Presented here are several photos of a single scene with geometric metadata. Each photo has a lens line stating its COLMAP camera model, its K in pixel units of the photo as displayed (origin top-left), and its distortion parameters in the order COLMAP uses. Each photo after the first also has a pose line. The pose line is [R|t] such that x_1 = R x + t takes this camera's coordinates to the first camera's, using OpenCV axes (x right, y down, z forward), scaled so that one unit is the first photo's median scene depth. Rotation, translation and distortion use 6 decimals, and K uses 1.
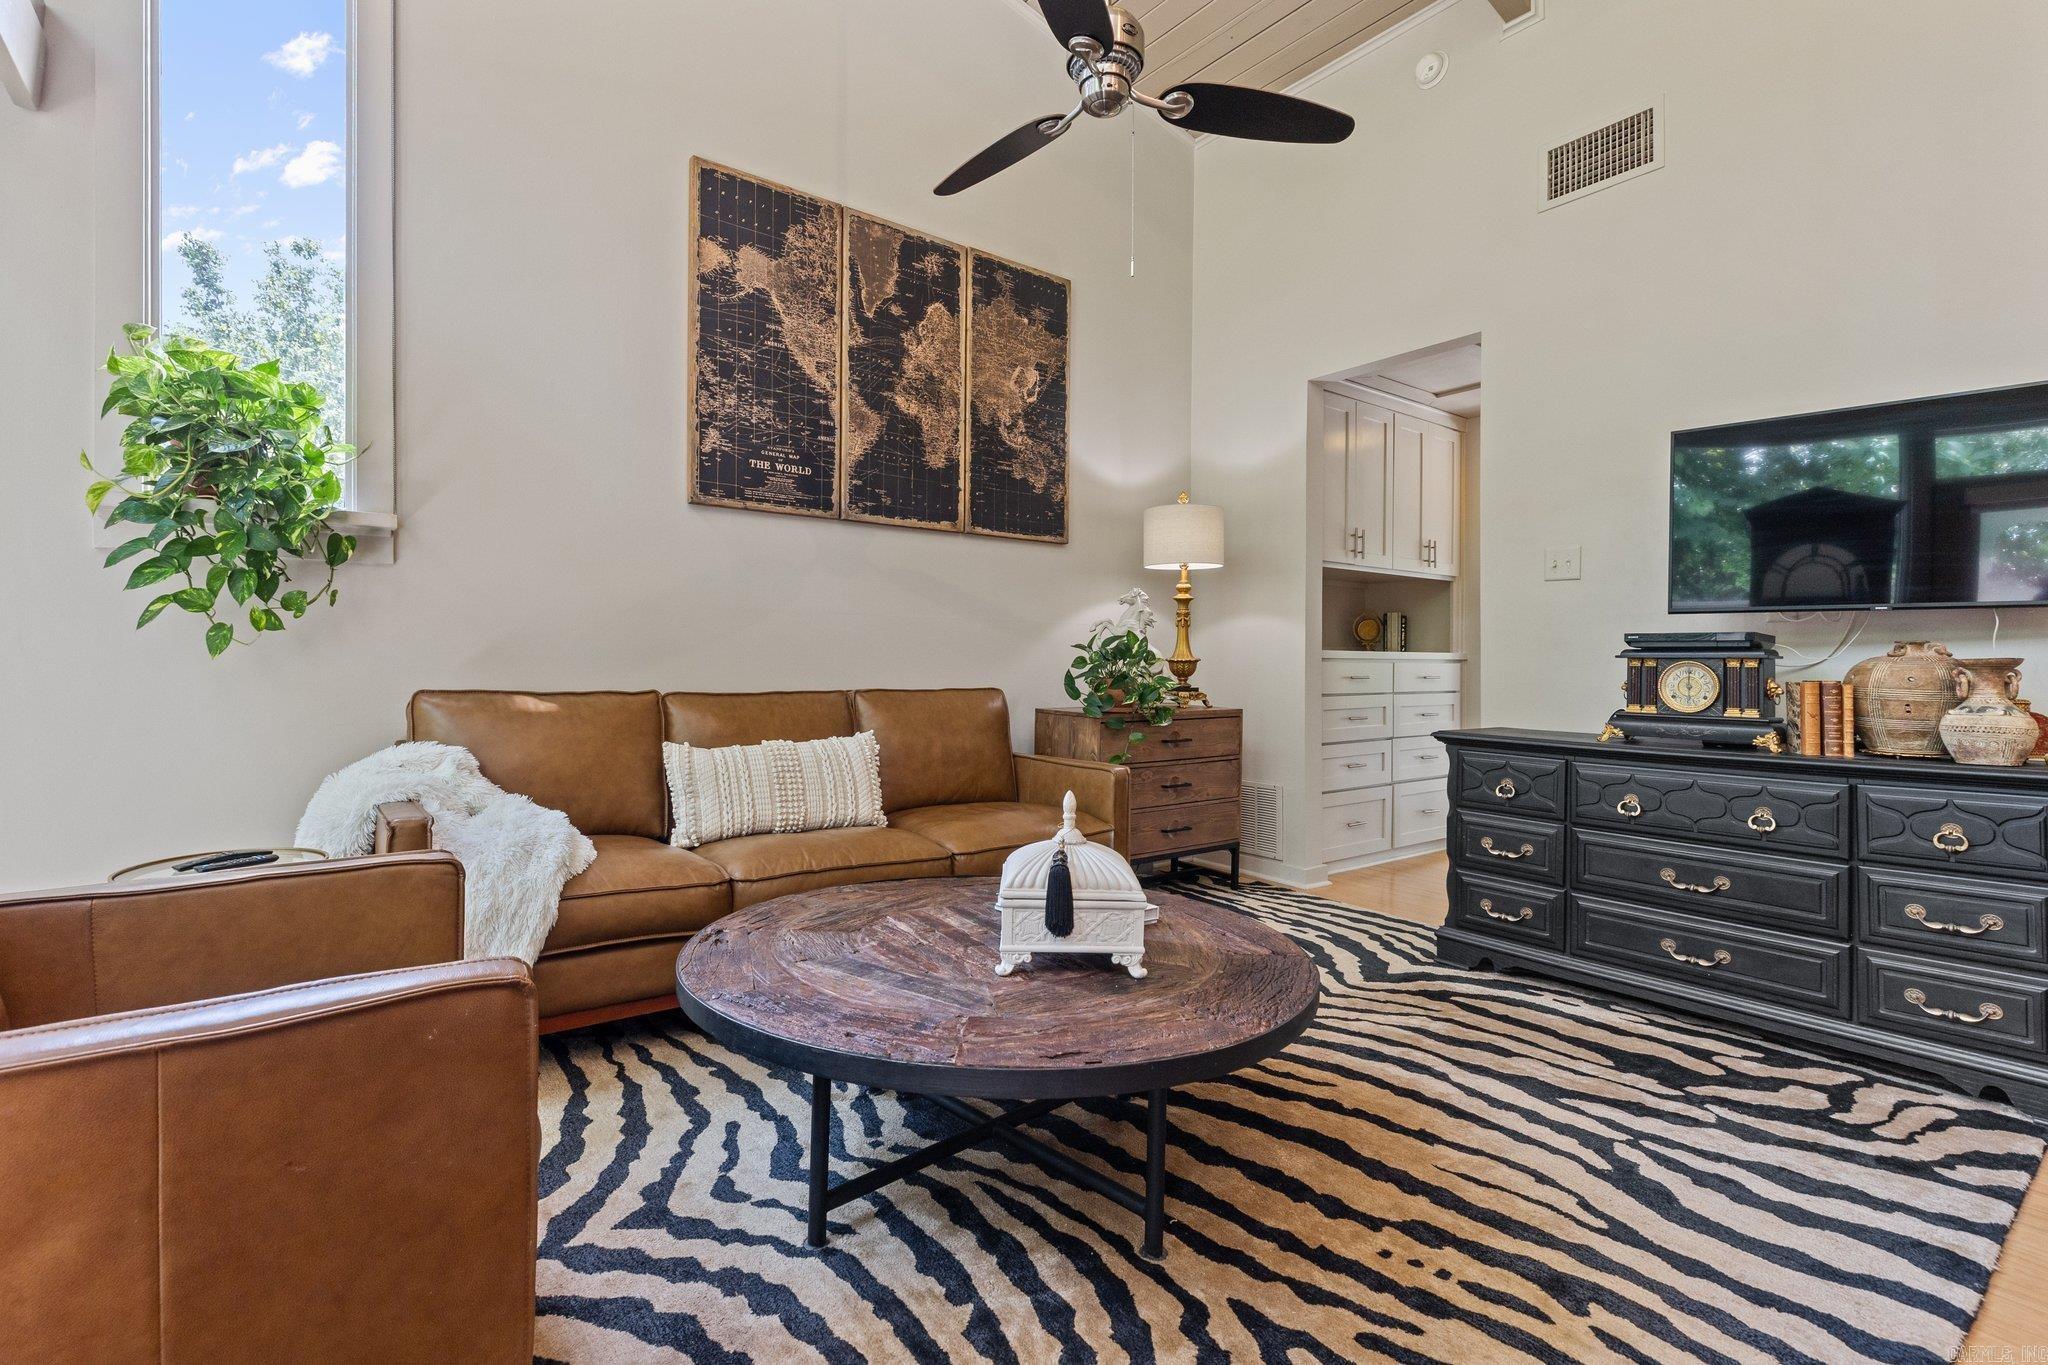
lens RADIAL K [[929.5, 0, 1022.6], [0, 929.5, 669.4], [0, 0, 1]] dist [0.006461, -0.000922]
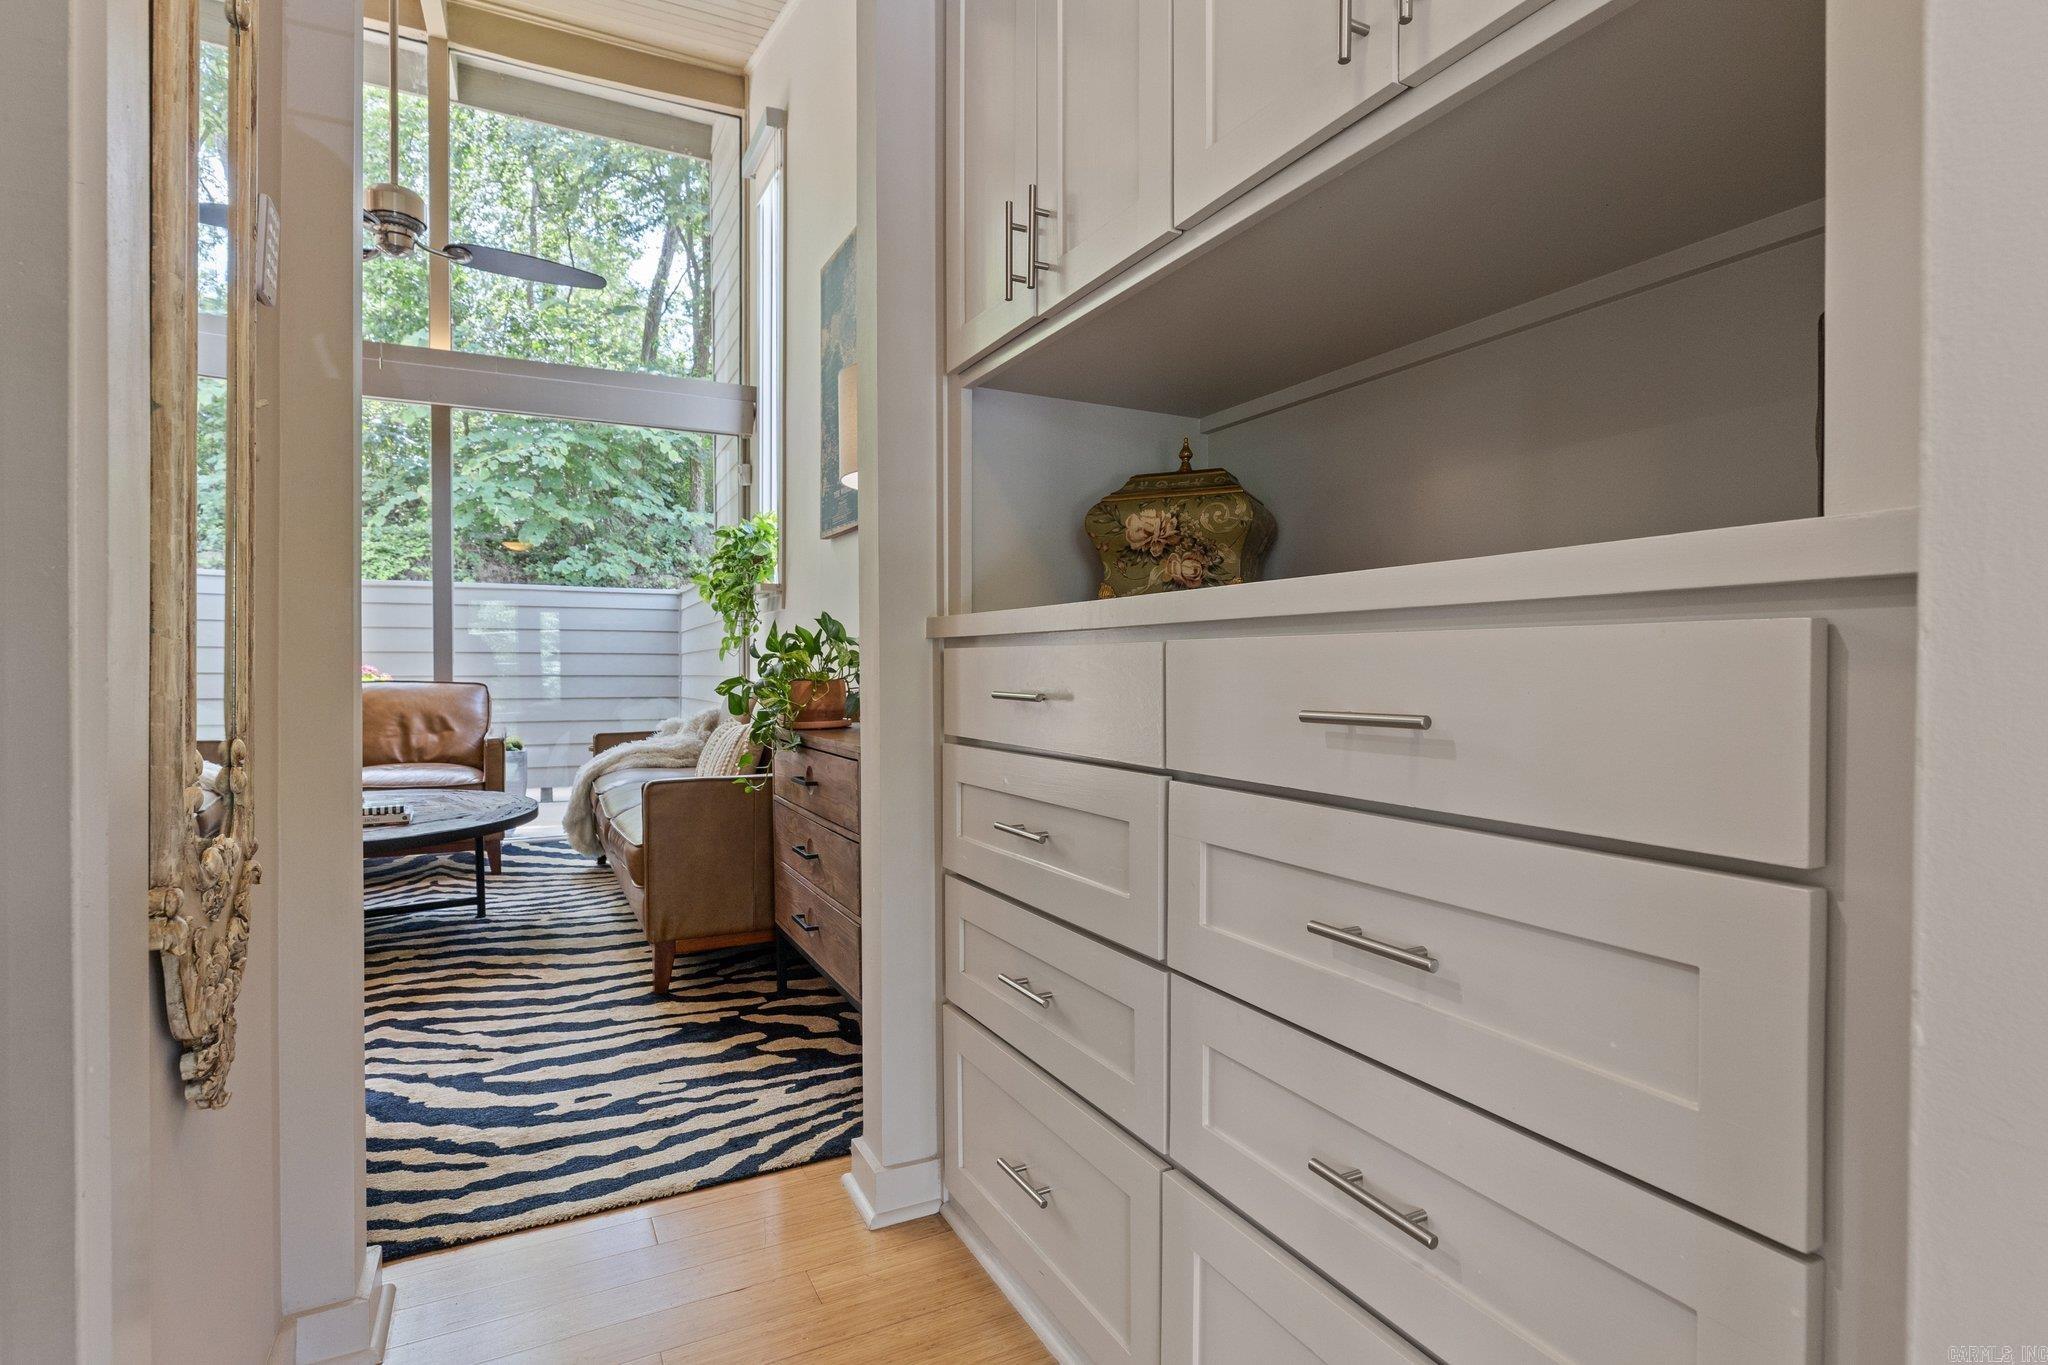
lens RADIAL K [[1015.9, 0, 1026.3], [0, 1015.9, 672.8], [0, 0, 1]] dist [-0.000152, -0.000388]
pose [[-0.173662, 0.000892, -0.984805, 0.931764], [-0.006520, 0.999977, 0.002056, 0.001659], [0.984784, 0.006778, -0.173653, 1.442857]]
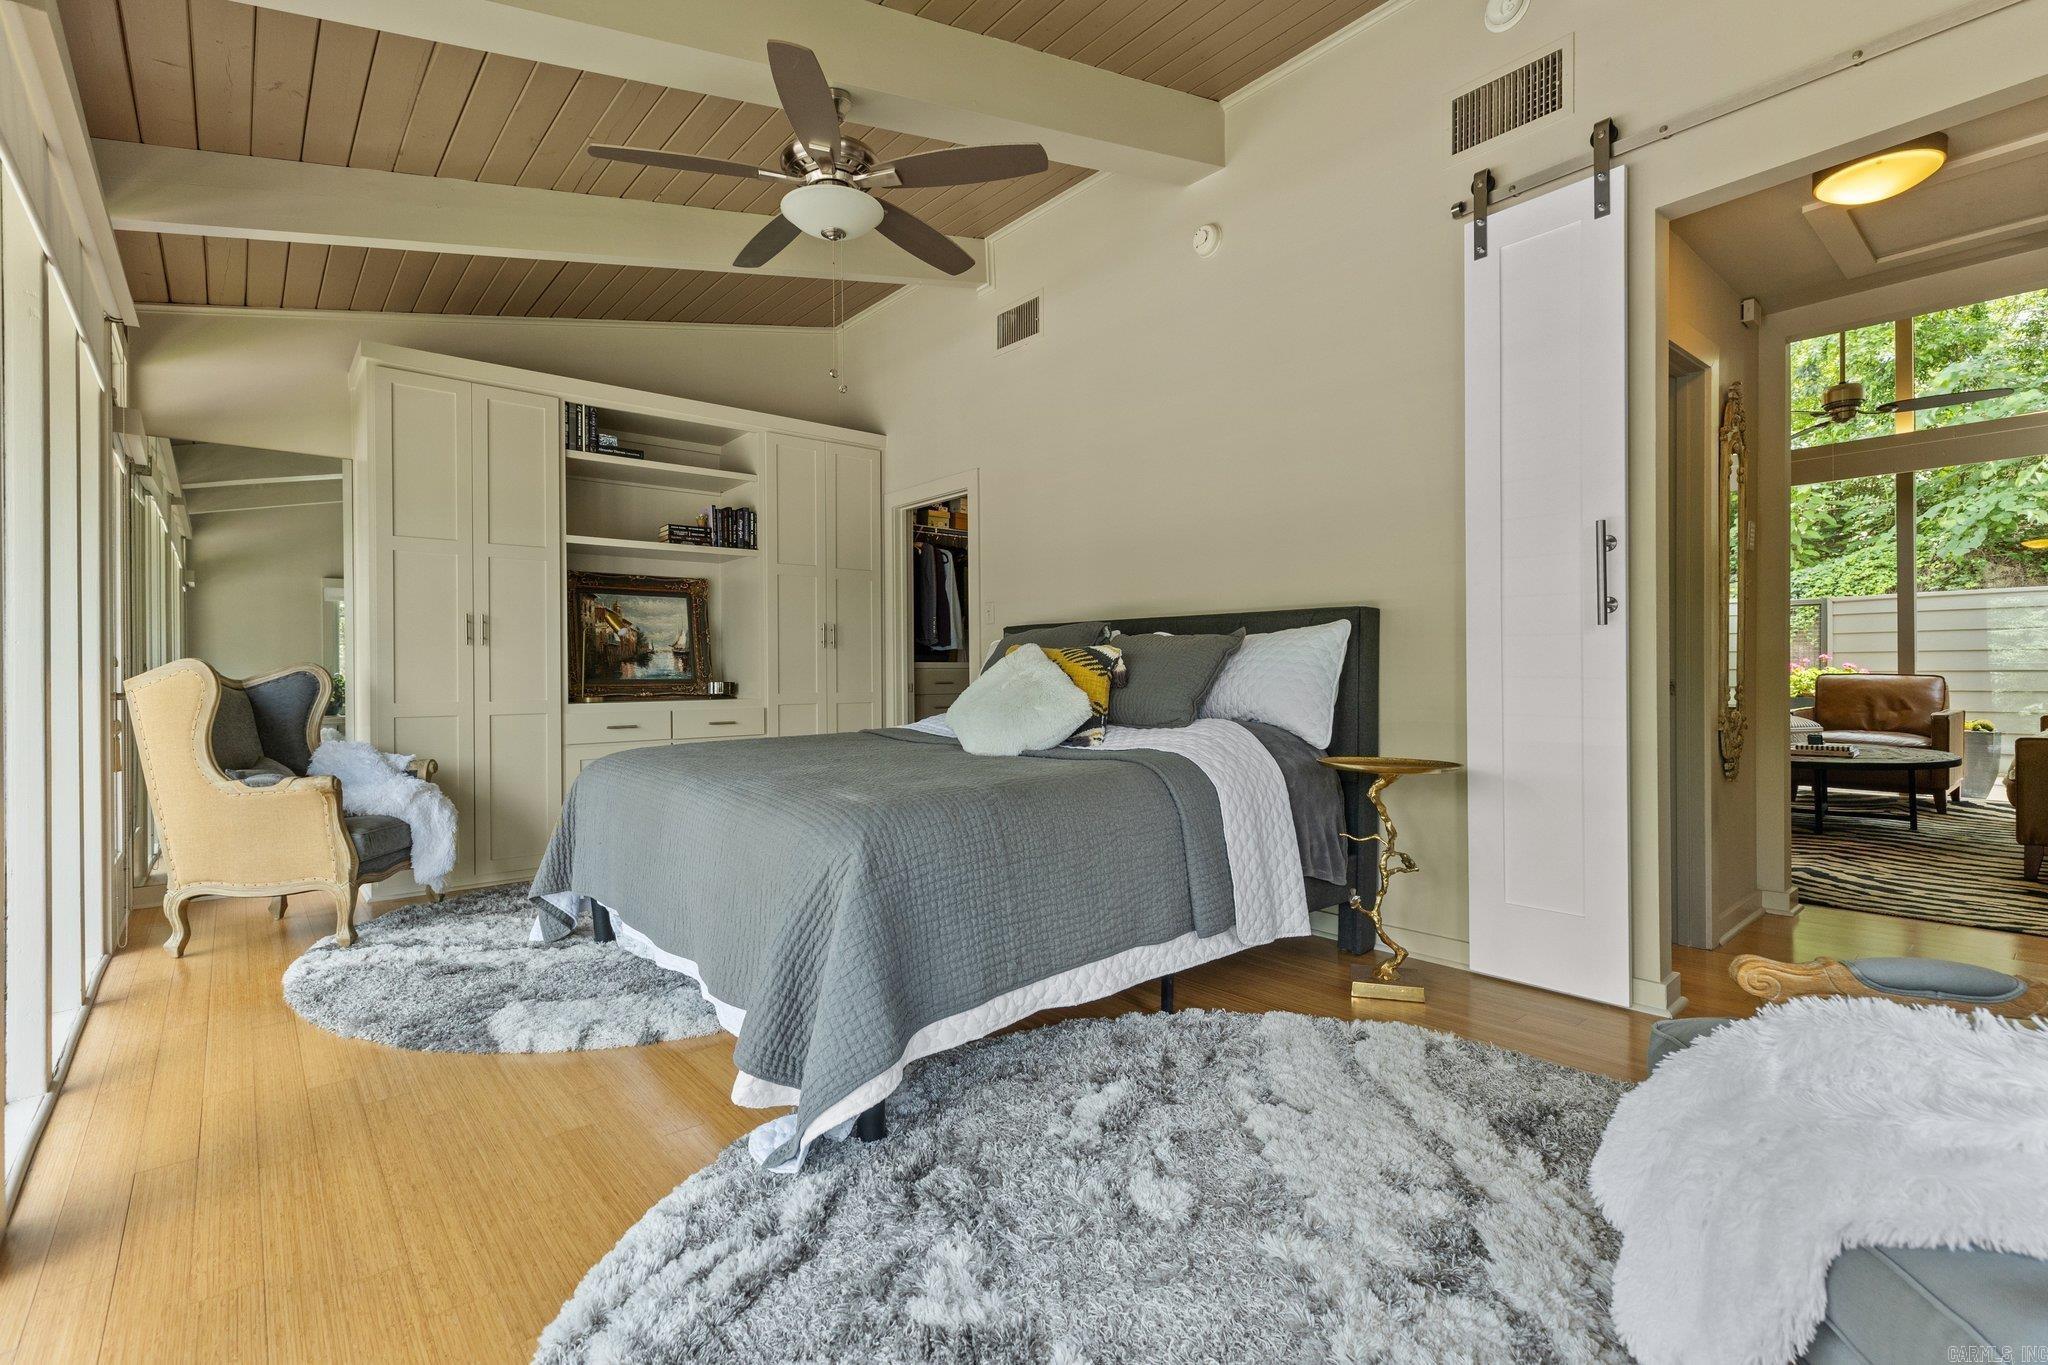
lens RADIAL K [[929.5, 0, 1020.6], [0, 929.5, 676.3], [0, 0, 1]] dist [0.006461, -0.000922]
pose [[-0.998056, 0.001974, -0.062295, 1.520819], [0.001152, 0.999912, 0.013221, 0.000602], [0.062316, 0.013123, -0.997970, 2.124808]]
